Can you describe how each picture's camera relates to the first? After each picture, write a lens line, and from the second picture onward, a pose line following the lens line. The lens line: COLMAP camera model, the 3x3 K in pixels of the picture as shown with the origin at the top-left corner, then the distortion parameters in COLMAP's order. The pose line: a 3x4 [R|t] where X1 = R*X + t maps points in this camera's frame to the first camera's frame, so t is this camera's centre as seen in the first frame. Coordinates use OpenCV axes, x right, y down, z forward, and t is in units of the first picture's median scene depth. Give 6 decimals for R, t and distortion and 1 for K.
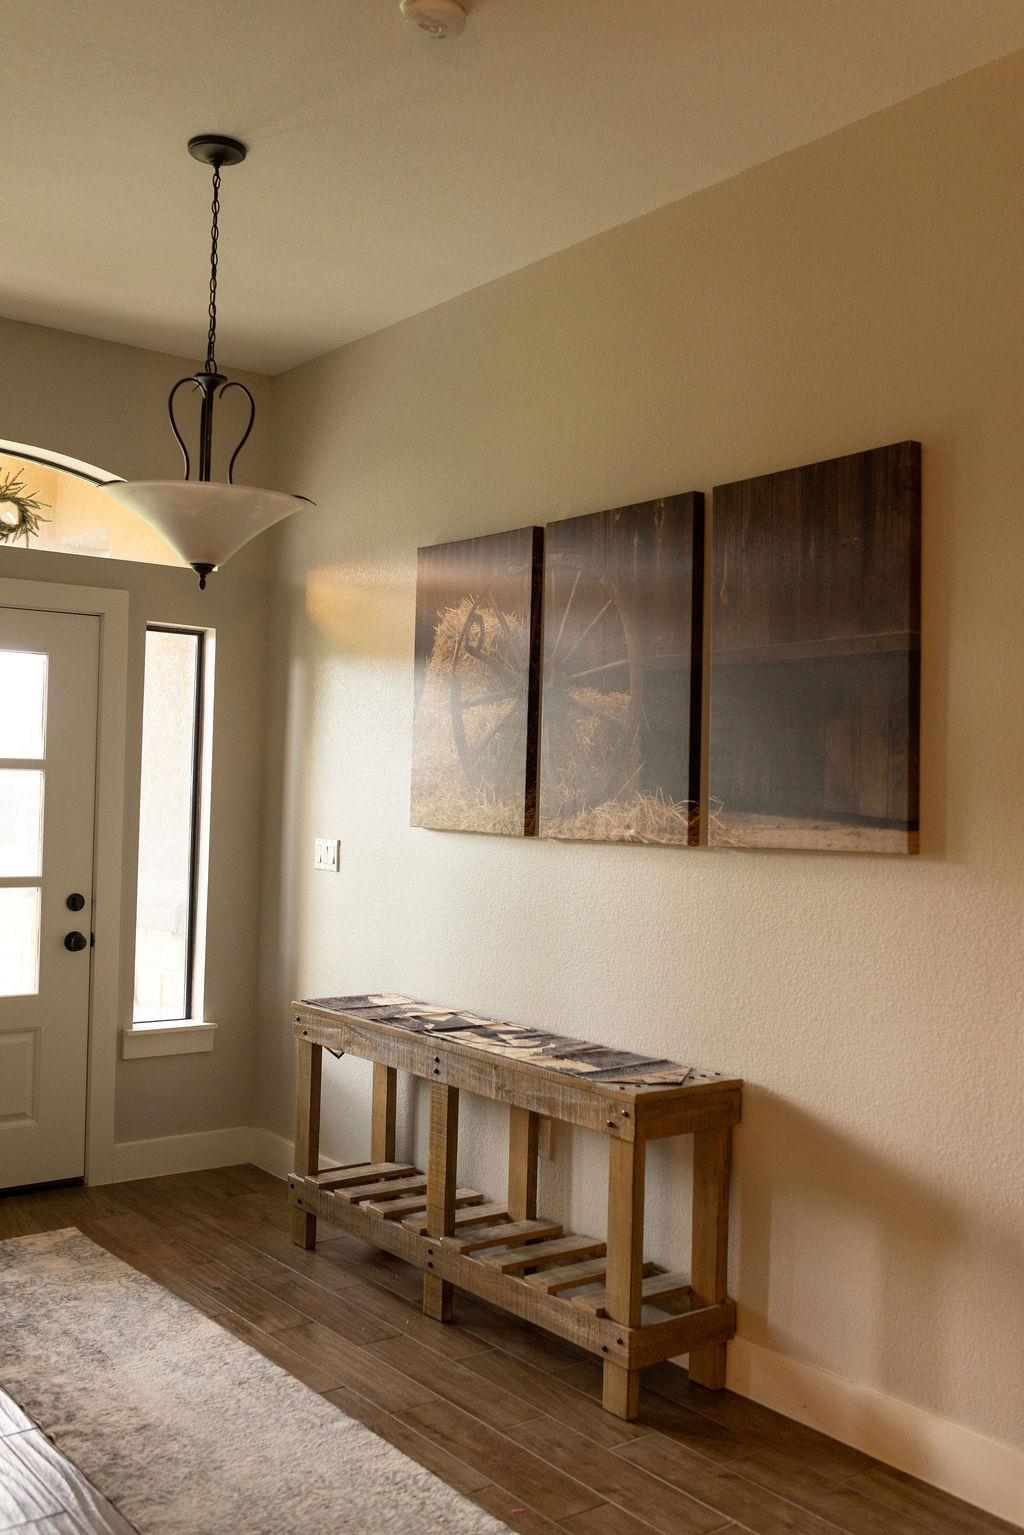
lens RADIAL K [[1453.5, 0, 511.5], [0, 1453.5, 746.3], [0, 0, 1]] dist [-0.002115, -0.008973]
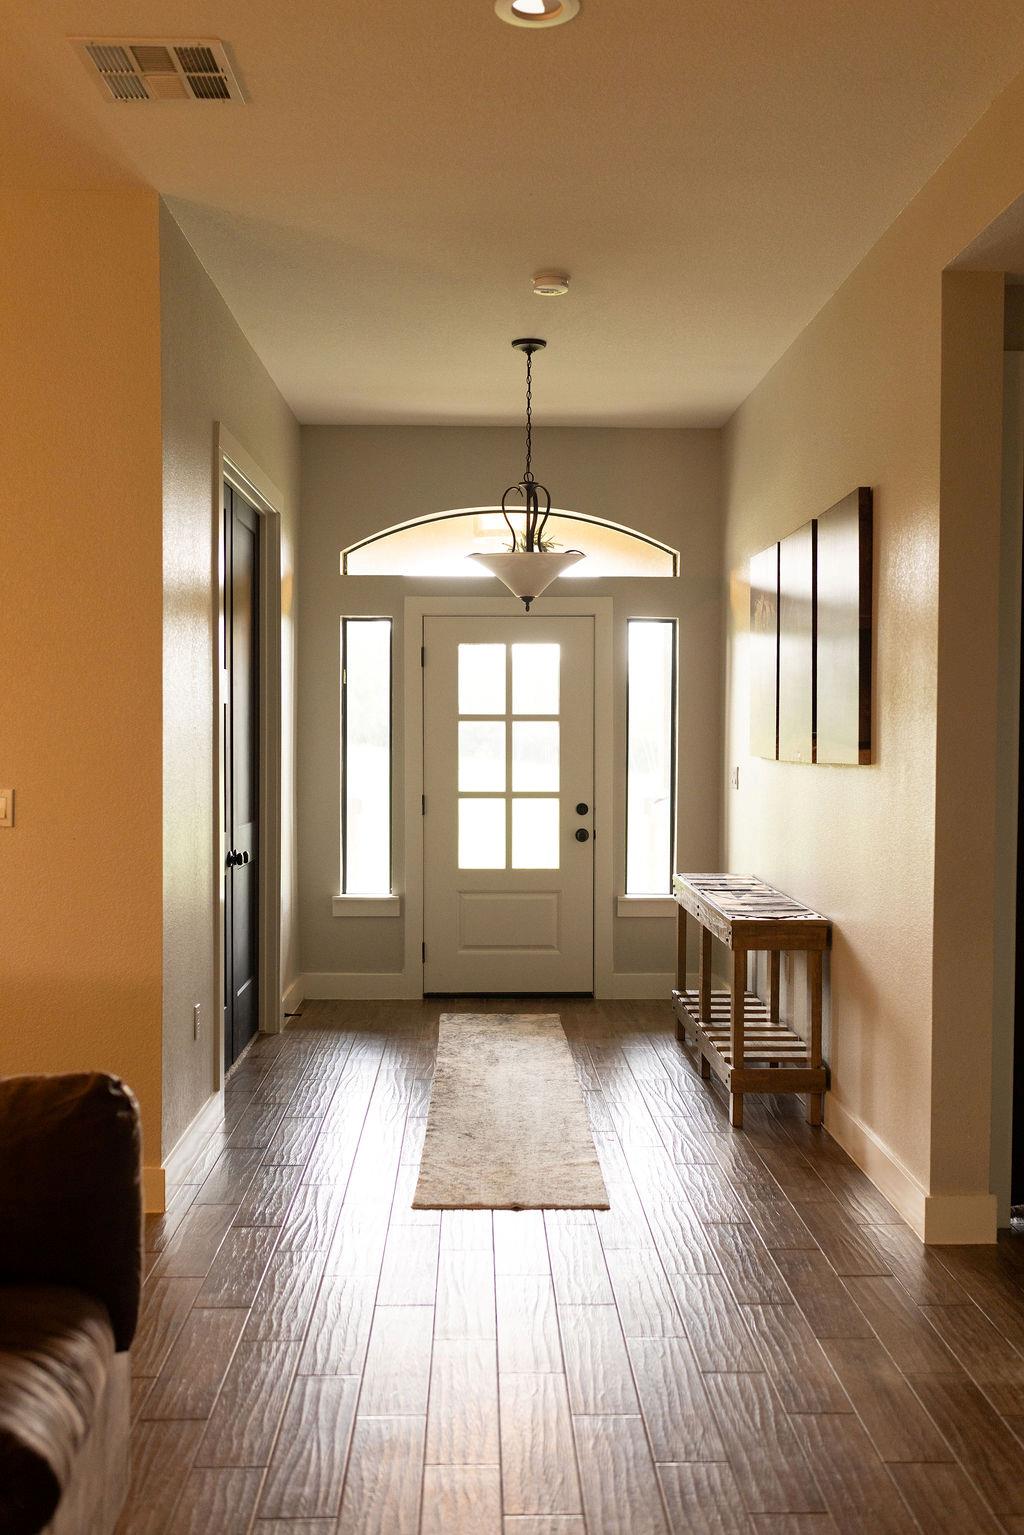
lens RADIAL K [[1453.5, 0, 511.5], [0, 1453.5, 746.3], [0, 0, 1]] dist [-0.002115, -0.008973]
pose [[0.817760, -0.010154, -0.575470, 0.505564], [0.029978, 0.999239, 0.024969, 0.003296], [0.574778, -0.037669, 0.817442, -0.264269]]
